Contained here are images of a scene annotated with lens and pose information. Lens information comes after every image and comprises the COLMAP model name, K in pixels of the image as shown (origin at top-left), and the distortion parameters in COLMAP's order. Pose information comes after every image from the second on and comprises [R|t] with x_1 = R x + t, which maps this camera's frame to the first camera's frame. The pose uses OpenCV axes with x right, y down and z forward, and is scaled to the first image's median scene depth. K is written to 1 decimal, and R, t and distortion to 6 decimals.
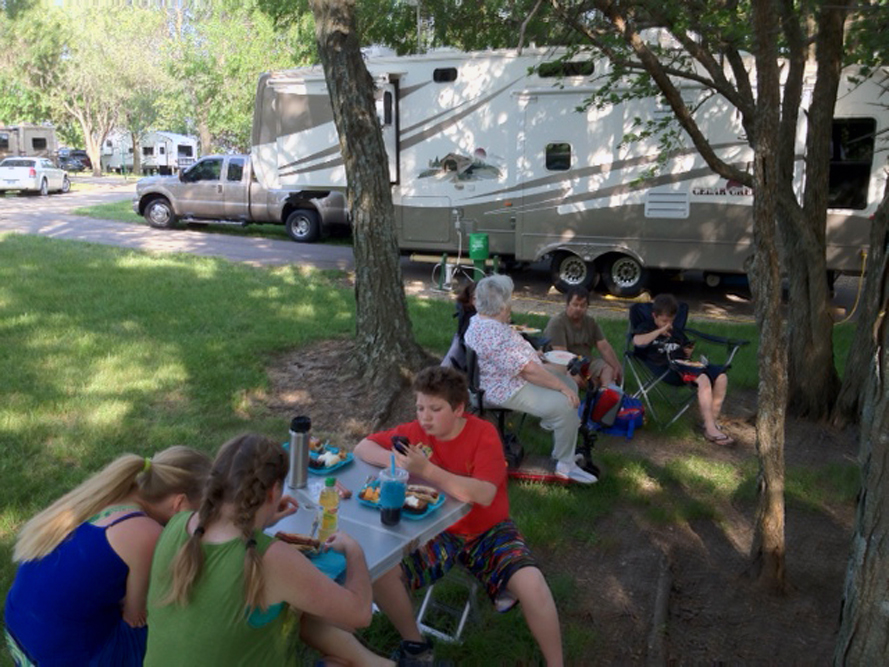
lens RADIAL K [[833.5, 0, 446.9], [0, 833.5, 340.0], [0, 0, 1]] dist [0.110065, -0.214430]
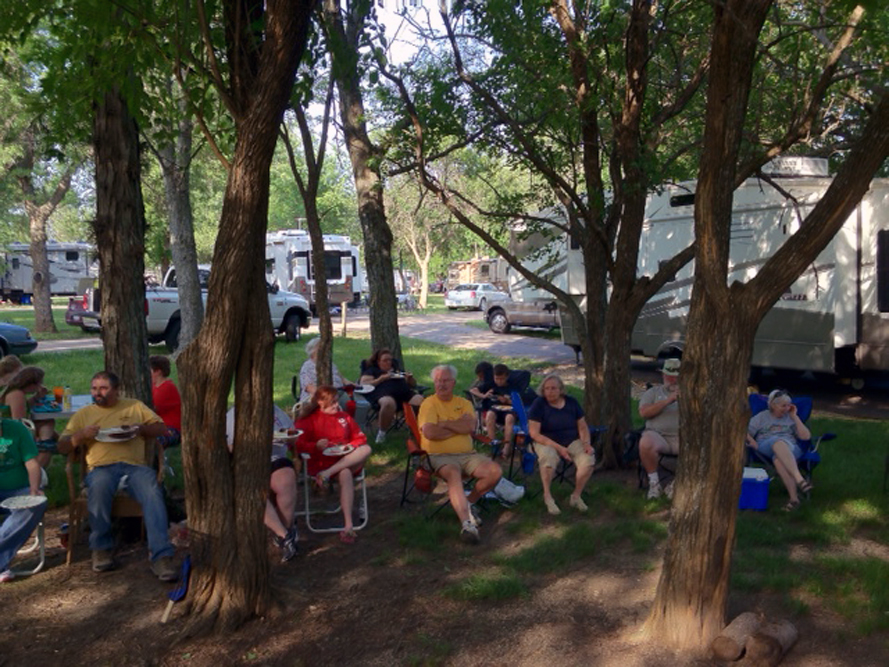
lens RADIAL K [[833.5, 0, 446.9], [0, 833.5, 340.0], [0, 0, 1]] dist [0.110065, -0.214430]
pose [[0.816713, 0.018173, -0.576758, 0.502297], [-0.098861, 0.989133, -0.108825, 0.037513], [0.568512, 0.145898, 0.809634, -0.125720]]
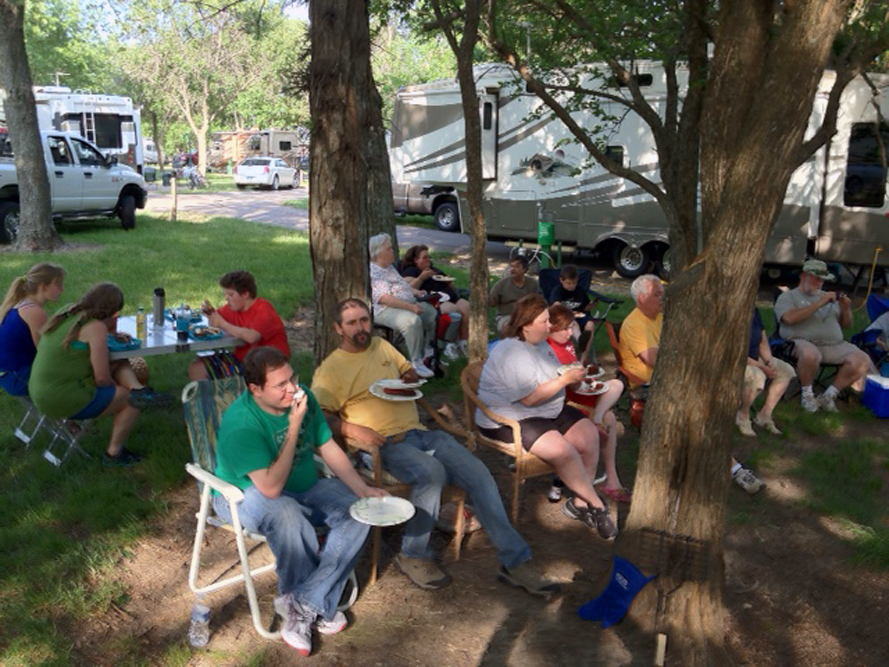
lens RADIAL K [[833.5, 0, 446.9], [0, 833.5, 340.0], [0, 0, 1]] dist [0.110065, -0.214430]
pose [[0.958935, 0.065165, -0.276038, 0.218523], [-0.065700, 0.997813, 0.007320, 0.033980], [0.275911, 0.011116, 0.961119, -0.147753]]
